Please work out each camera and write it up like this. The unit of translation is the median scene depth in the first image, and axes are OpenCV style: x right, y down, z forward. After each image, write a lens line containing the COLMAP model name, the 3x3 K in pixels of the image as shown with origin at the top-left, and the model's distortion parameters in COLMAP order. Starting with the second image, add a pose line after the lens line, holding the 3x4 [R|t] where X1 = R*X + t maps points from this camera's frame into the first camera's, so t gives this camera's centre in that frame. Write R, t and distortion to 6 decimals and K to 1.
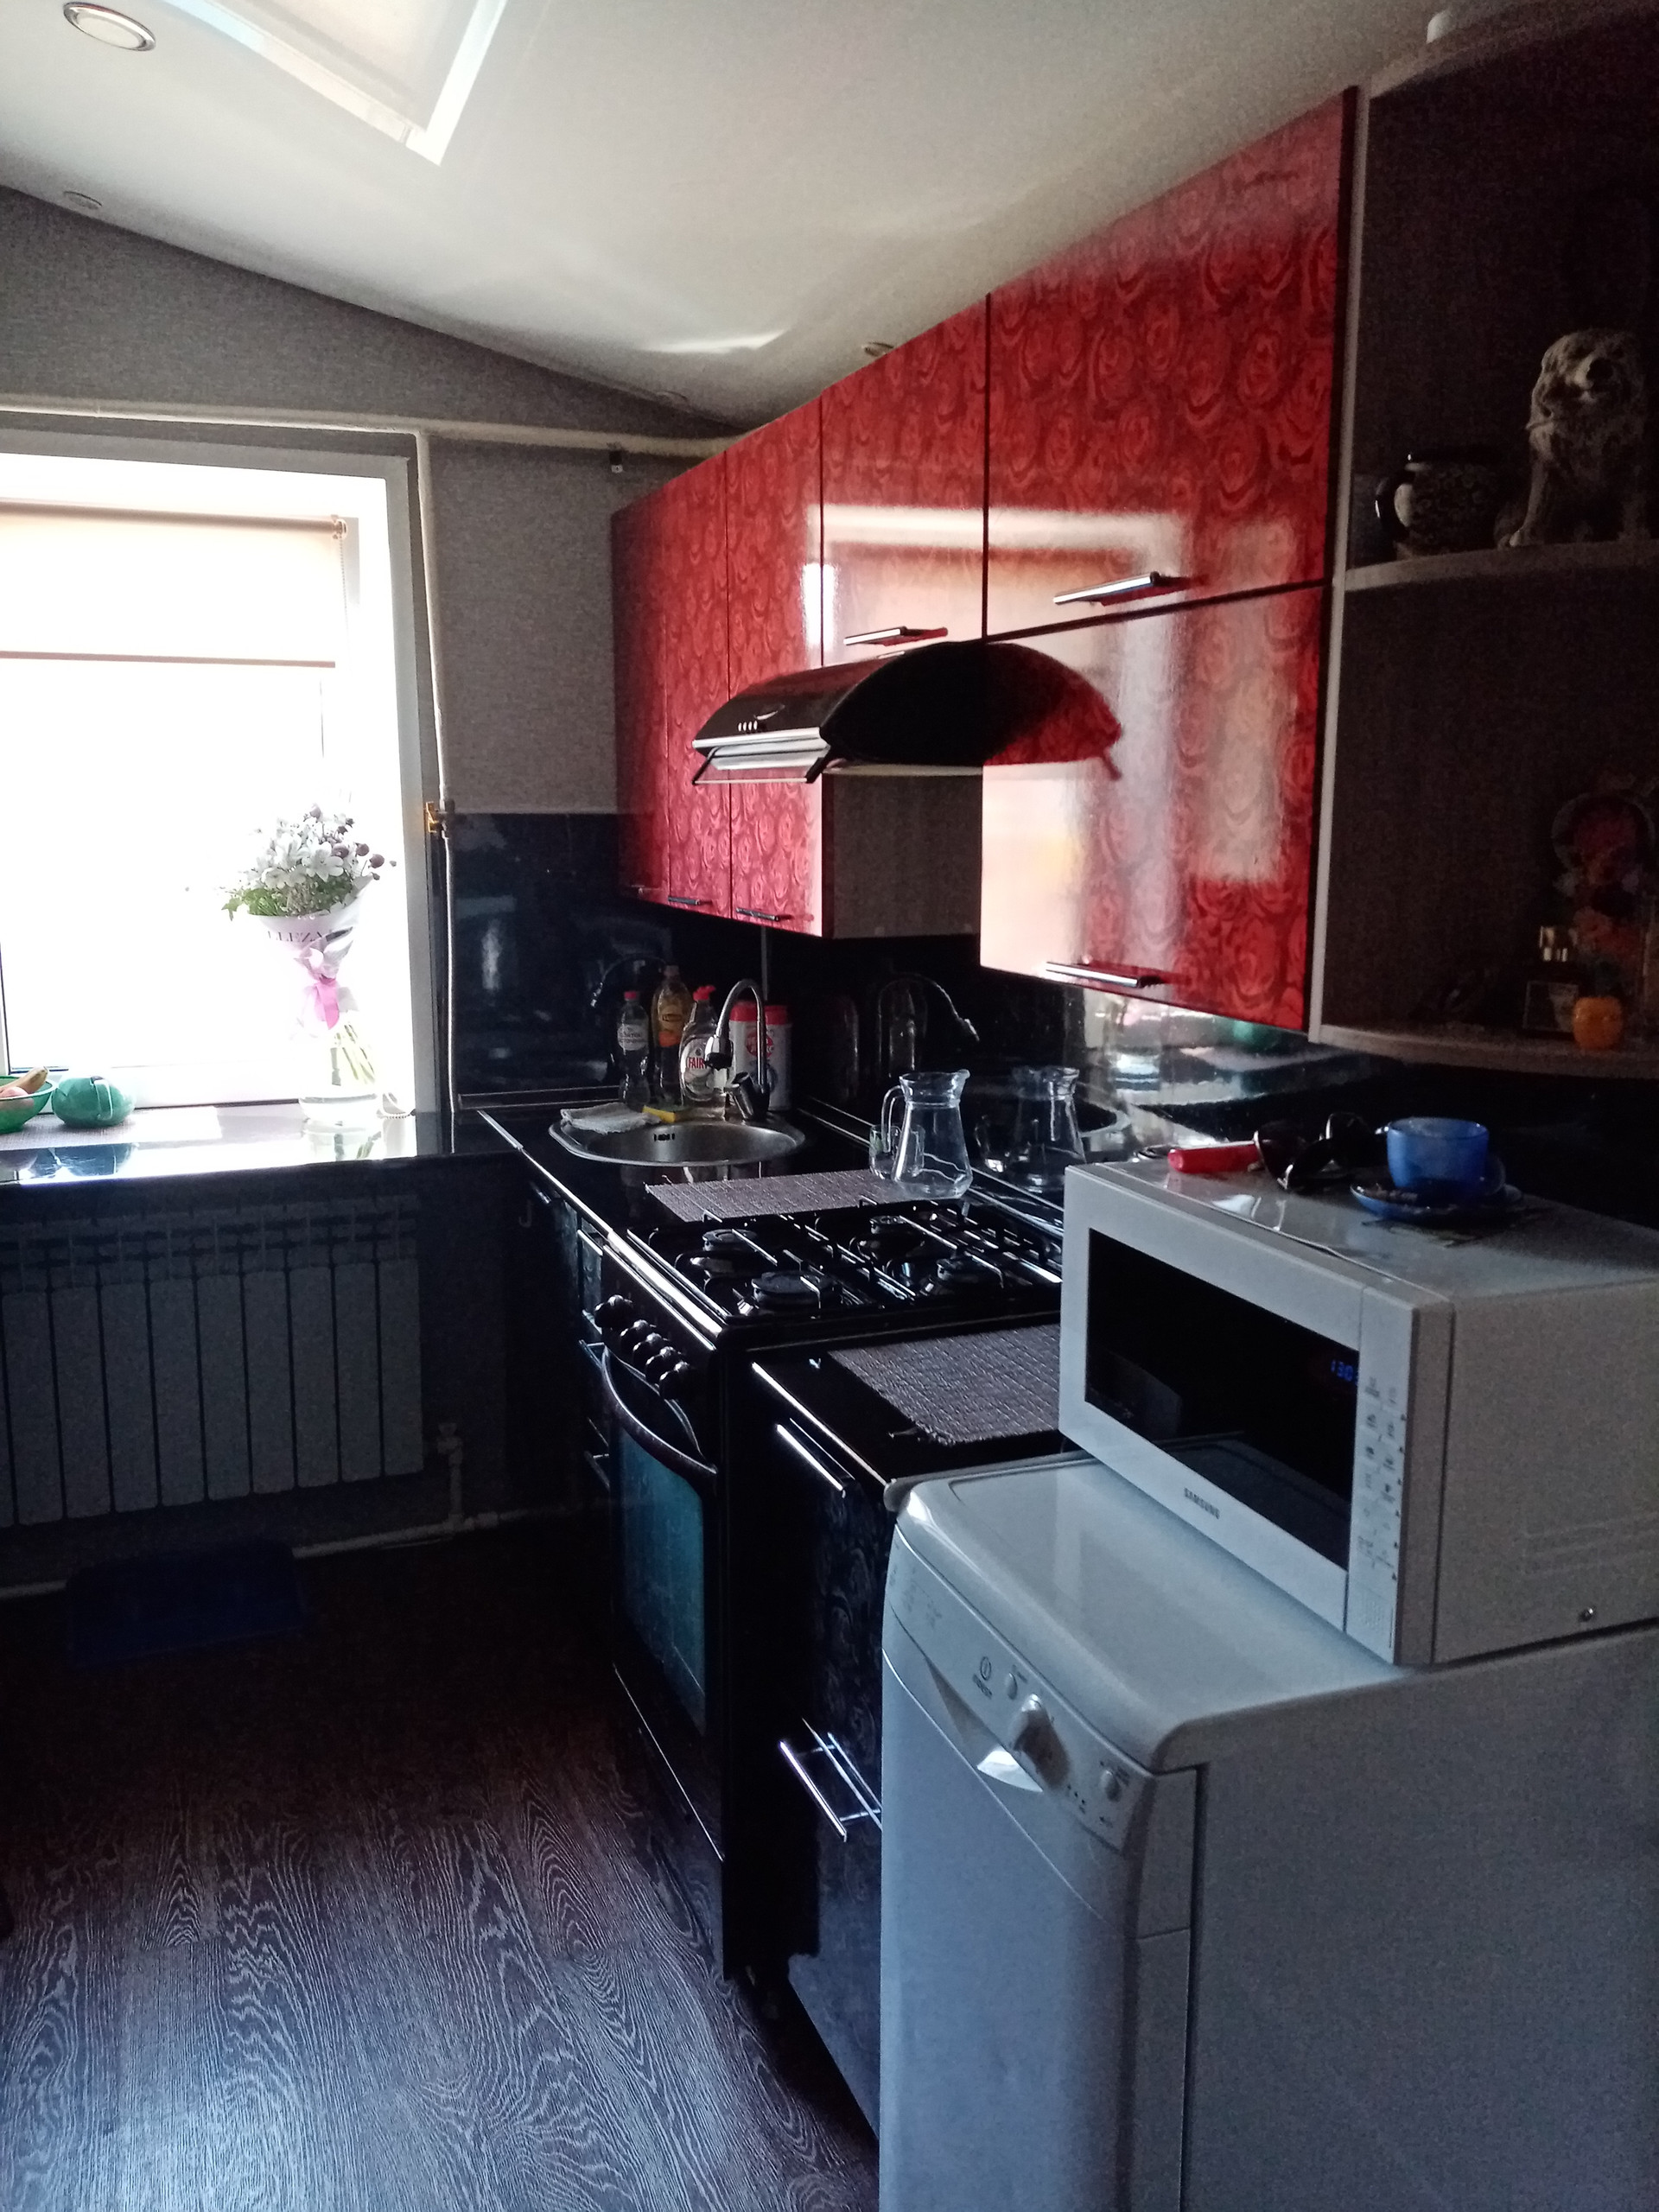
lens RADIAL K [[1705.0, 0, 829.5], [0, 1705.0, 1106.0], [0, 0, 1]] dist [0.026625, -0.067725]
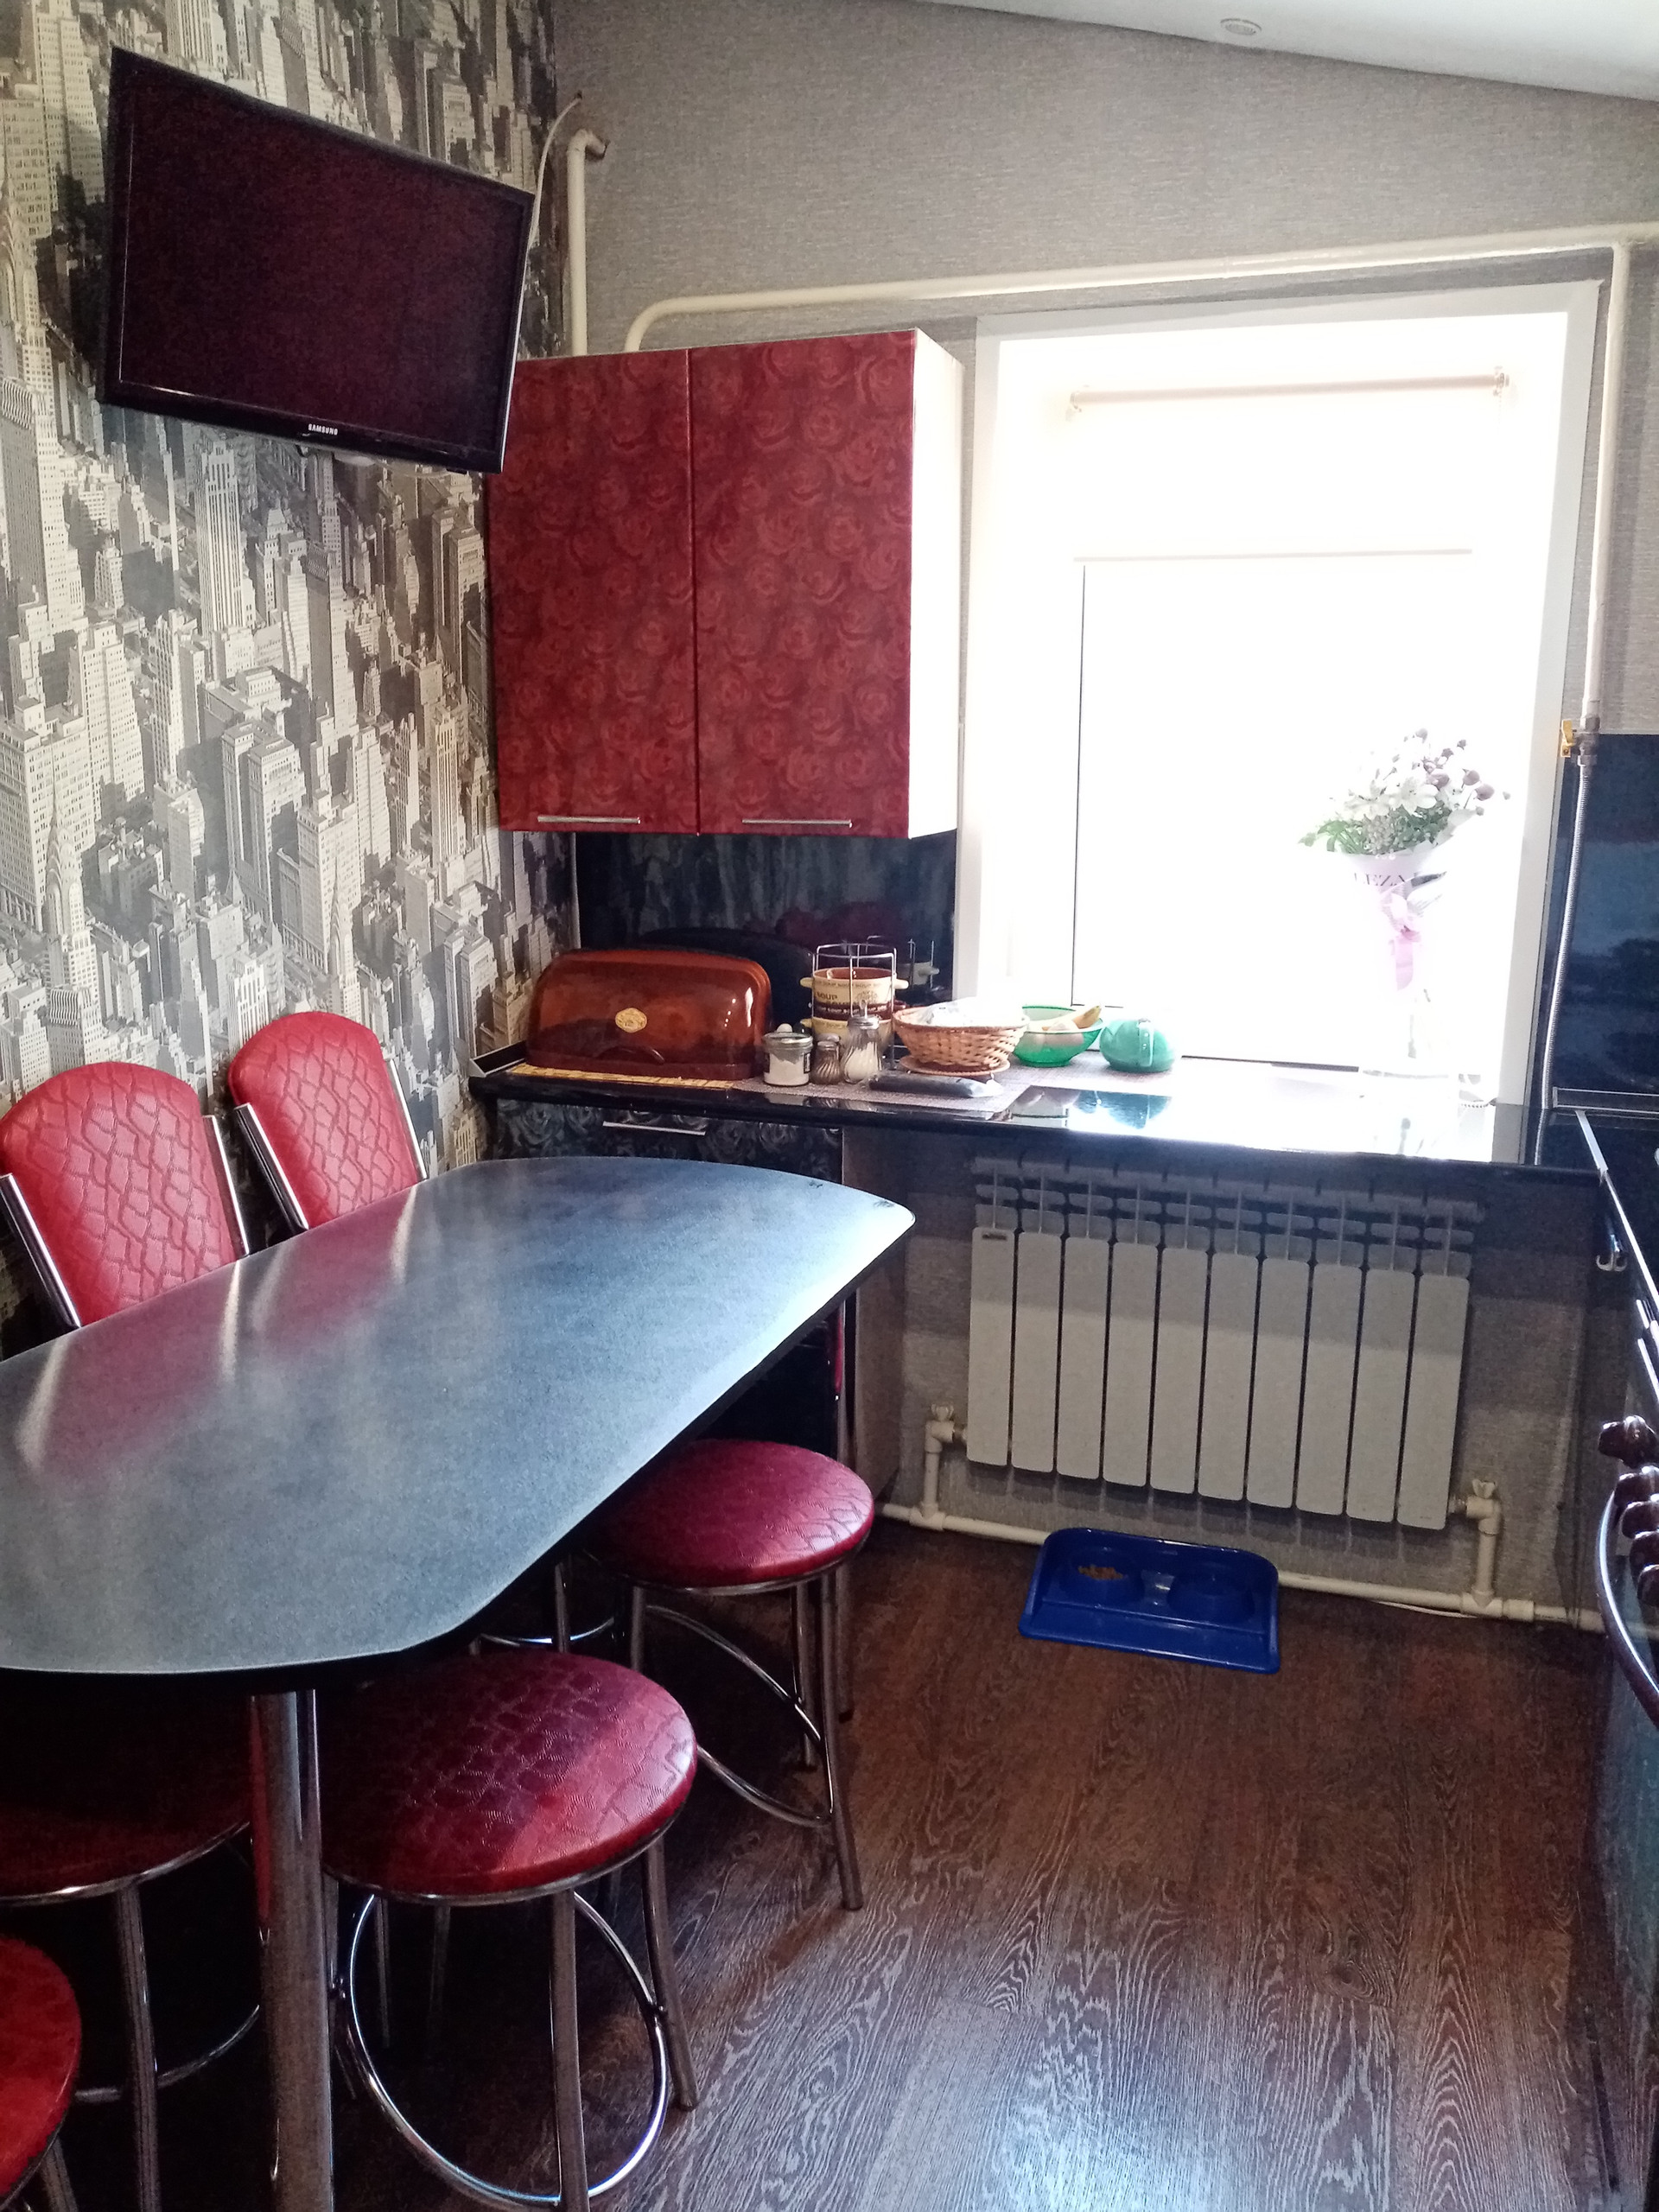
lens RADIAL K [[1705.0, 0, 829.5], [0, 1705.0, 1106.0], [0, 0, 1]] dist [0.026625, -0.067725]
pose [[0.759534, 0.140865, -0.635032, 0.036805], [-0.114151, 0.989984, 0.083070, -0.027554], [0.640373, 0.009395, 0.768006, 0.177063]]
